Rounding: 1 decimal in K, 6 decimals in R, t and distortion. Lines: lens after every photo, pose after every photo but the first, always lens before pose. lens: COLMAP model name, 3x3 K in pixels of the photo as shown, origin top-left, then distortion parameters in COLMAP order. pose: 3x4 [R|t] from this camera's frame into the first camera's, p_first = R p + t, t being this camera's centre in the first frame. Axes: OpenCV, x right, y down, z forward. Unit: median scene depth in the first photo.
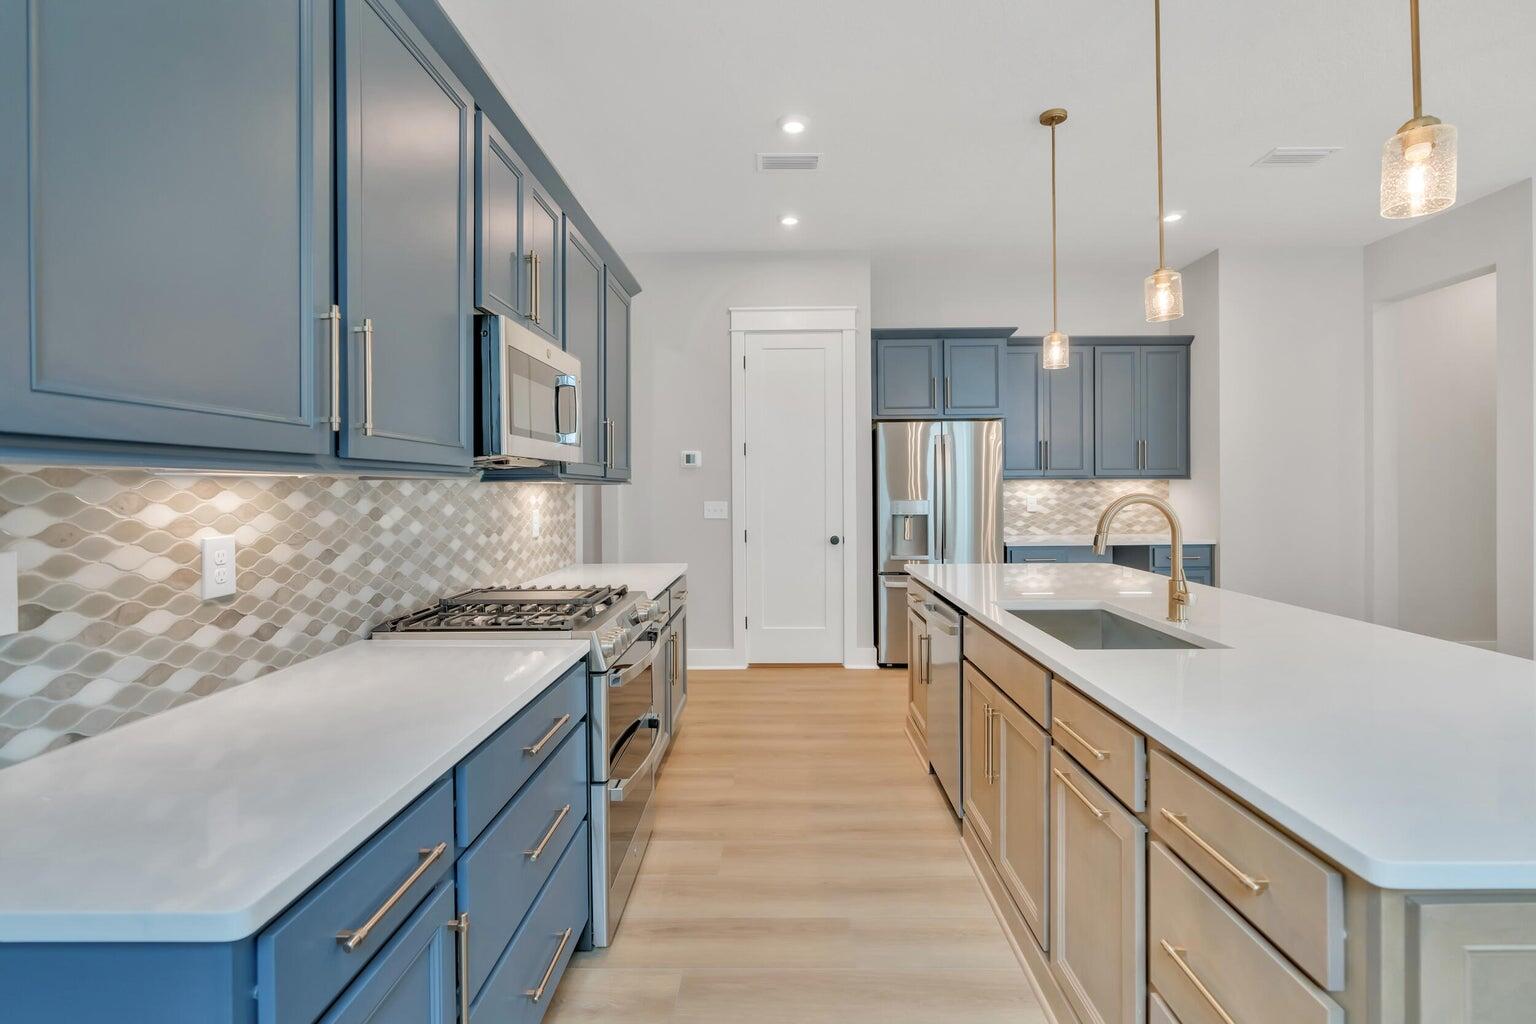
lens RADIAL K [[690.8, 0, 773.1], [0, 690.8, 491.9], [0, 0, 1]] dist [-0.011784, 0.002665]
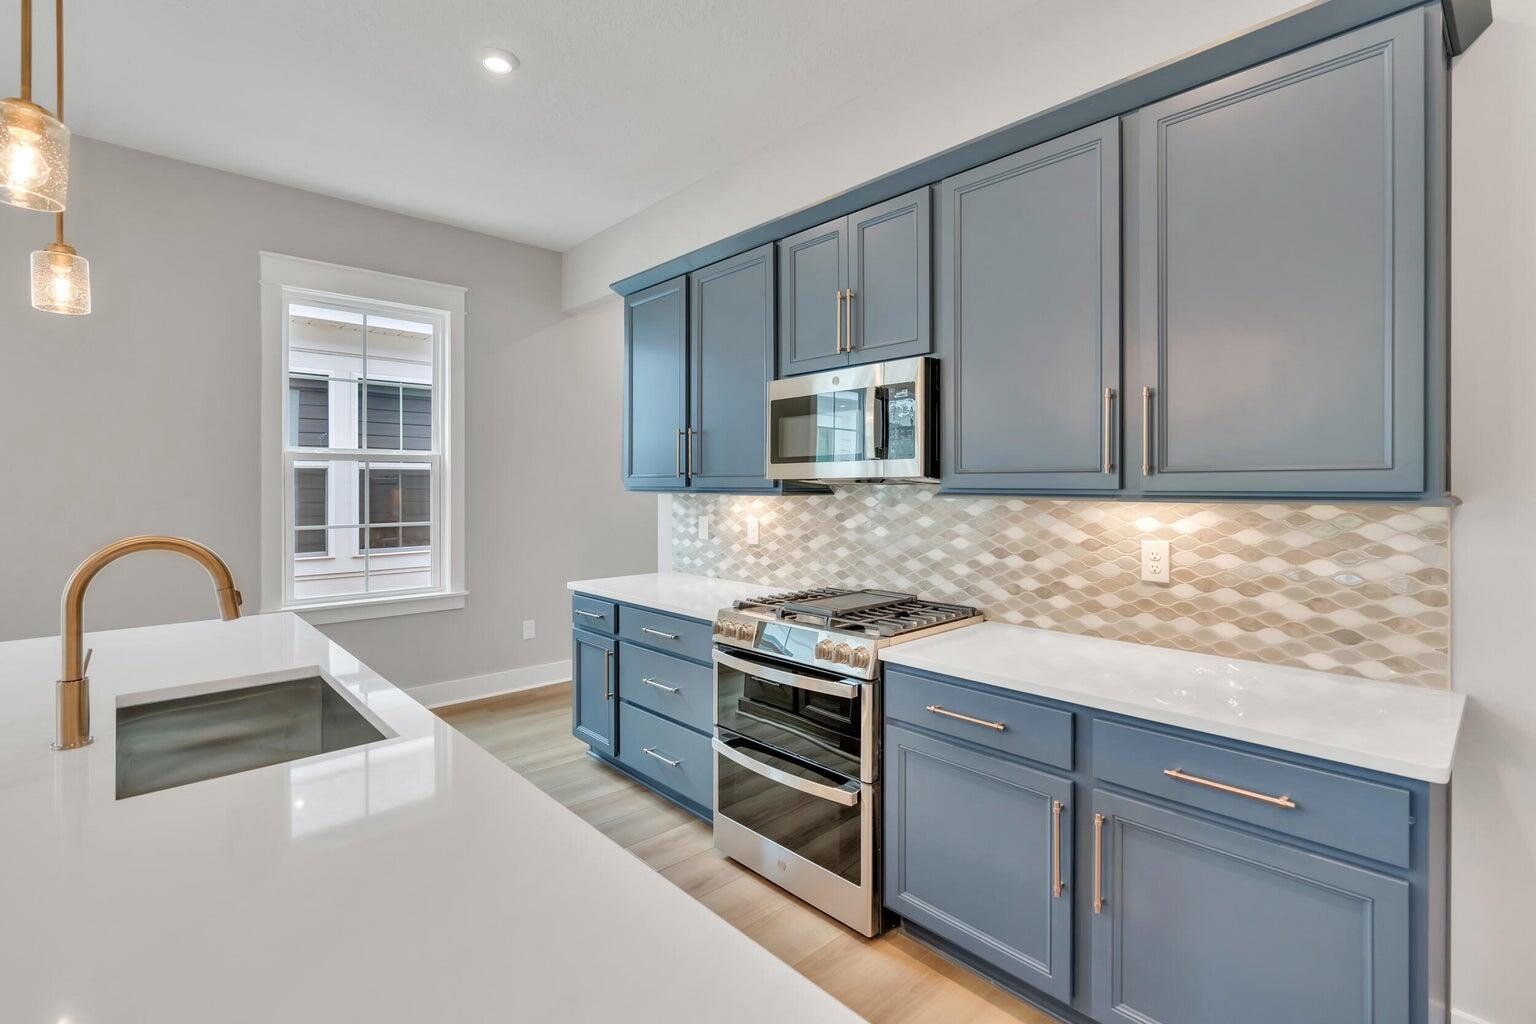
lens RADIAL K [[715.1, 0, 755.6], [0, 715.1, 488.0], [0, 0, 1]] dist [-0.004687, 0.003554]
pose [[-0.732195, 0.008113, -0.681047, 0.344170], [0.001985, 0.999950, 0.009778, -0.026691], [0.681092, 0.005808, -0.732175, 1.100097]]
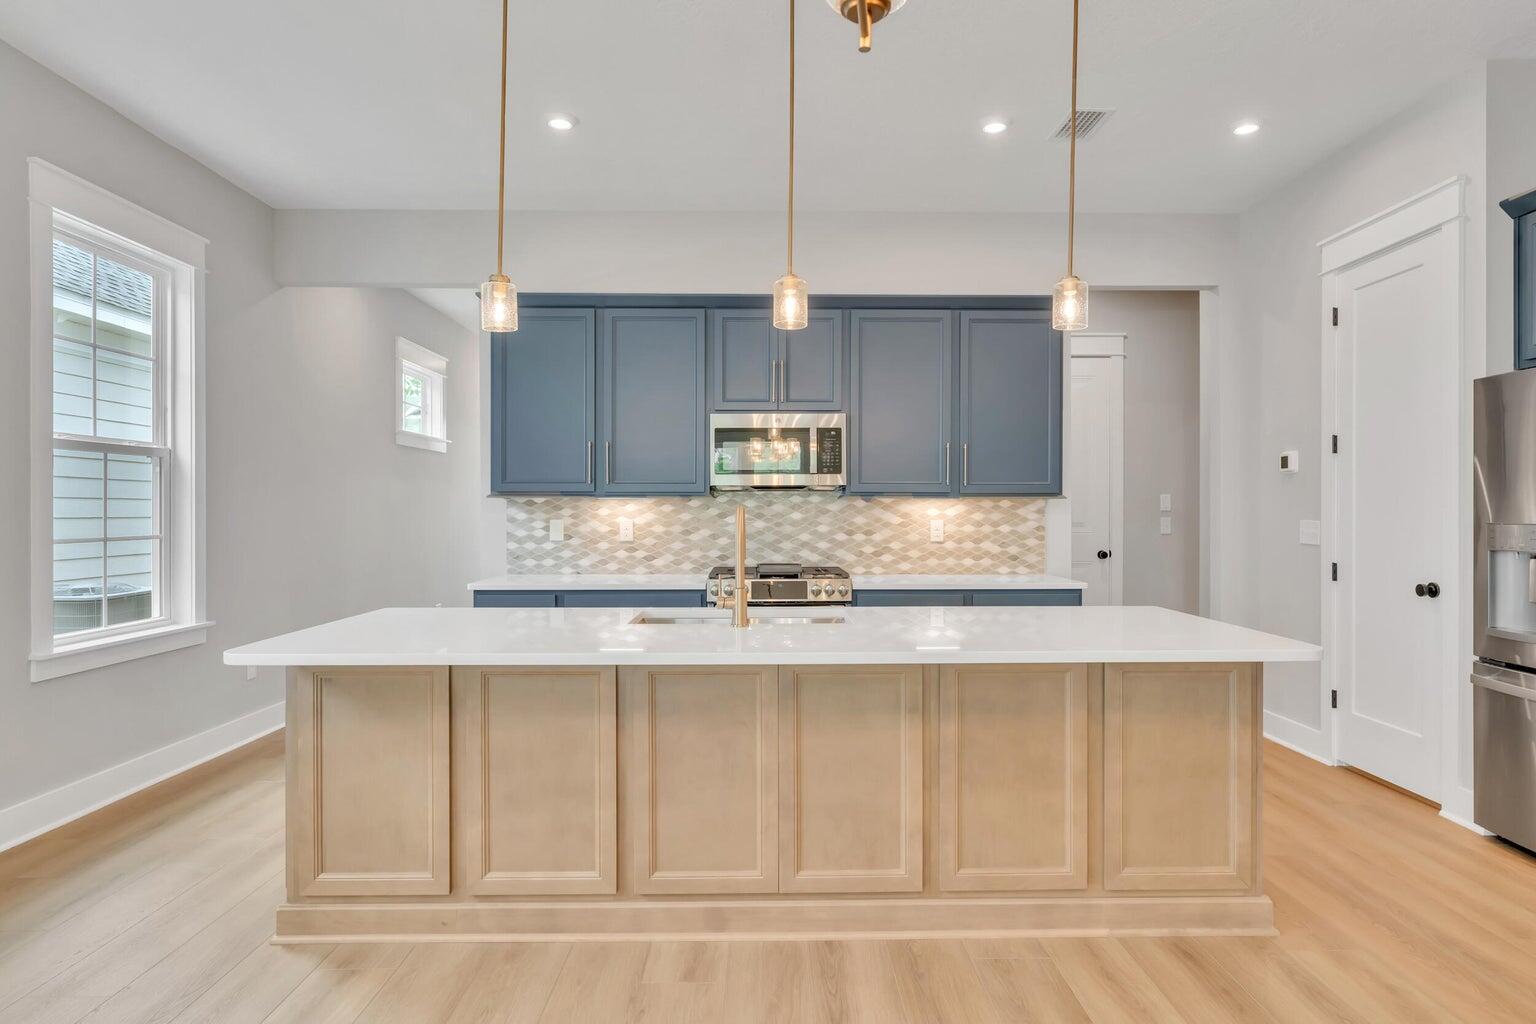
lens RADIAL K [[901.7, 0, 781.4], [0, 901.7, 514.5], [0, 0, 1]] dist [-0.006240, 0.006771]
pose [[0.029740, 0.010293, -0.999505, 1.148309], [-0.003637, 0.999941, 0.010189, 0.000633], [0.999551, 0.003332, 0.029776, 0.594875]]
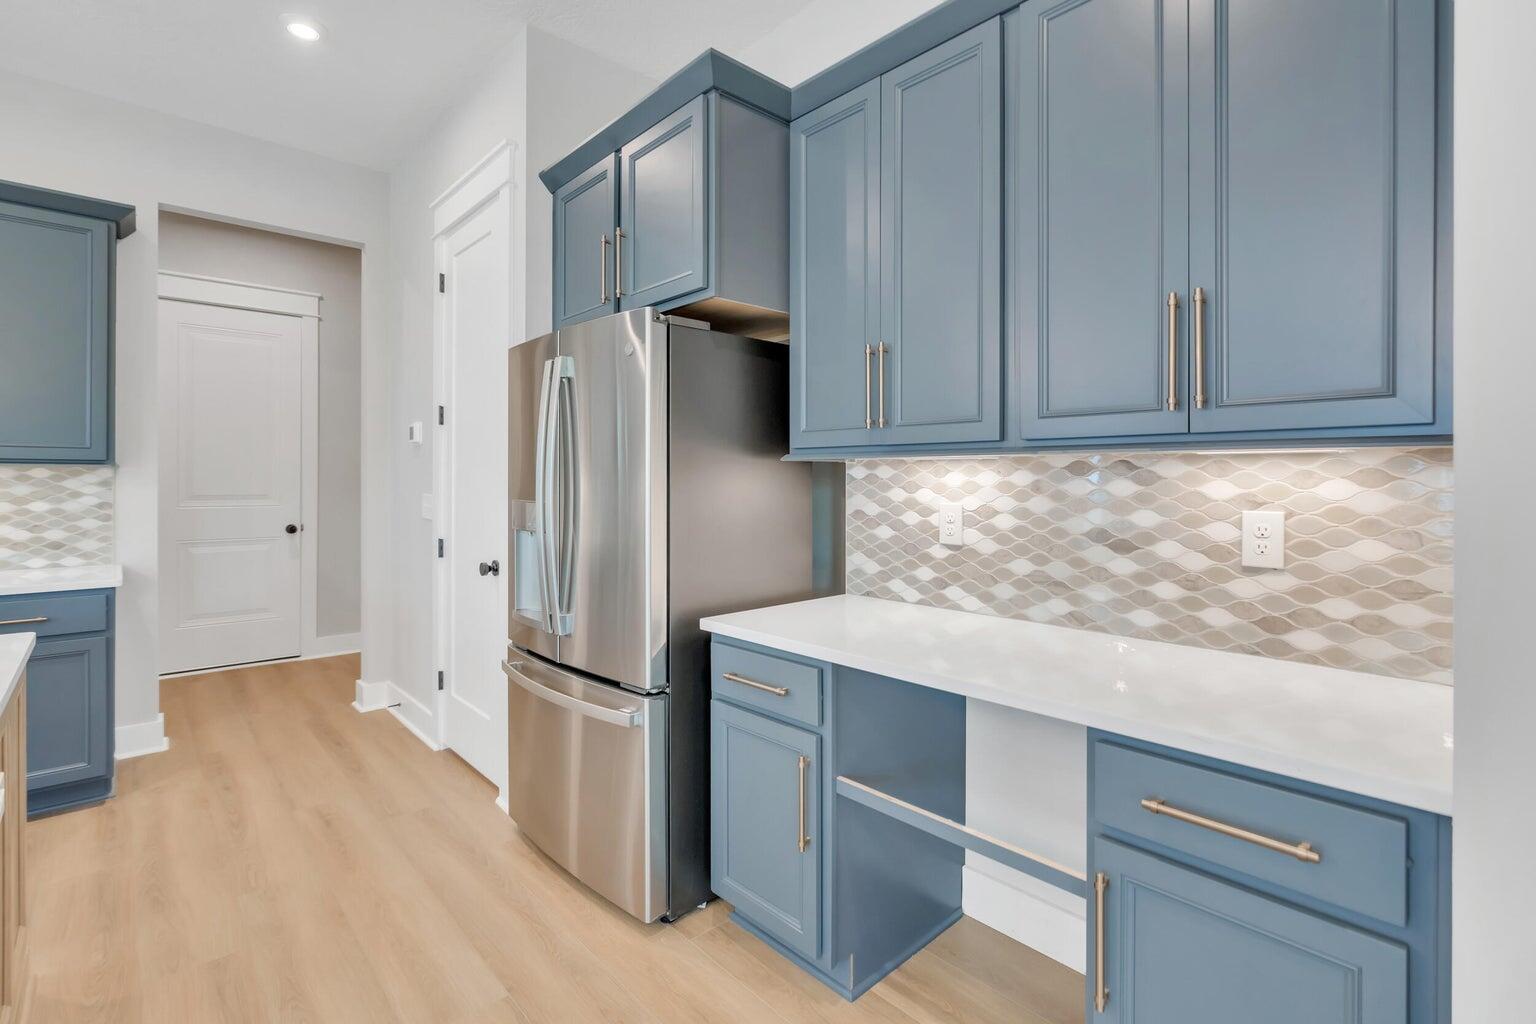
lens RADIAL K [[690.8, 0, 782.2], [0, 690.8, 477.2], [0, 0, 1]] dist [-0.011784, 0.002665]
pose [[0.697297, 0.007339, -0.716745, 0.905360], [-0.013329, 0.999907, -0.002729, -0.007994], [0.716658, 0.011456, 0.697330, 1.069161]]
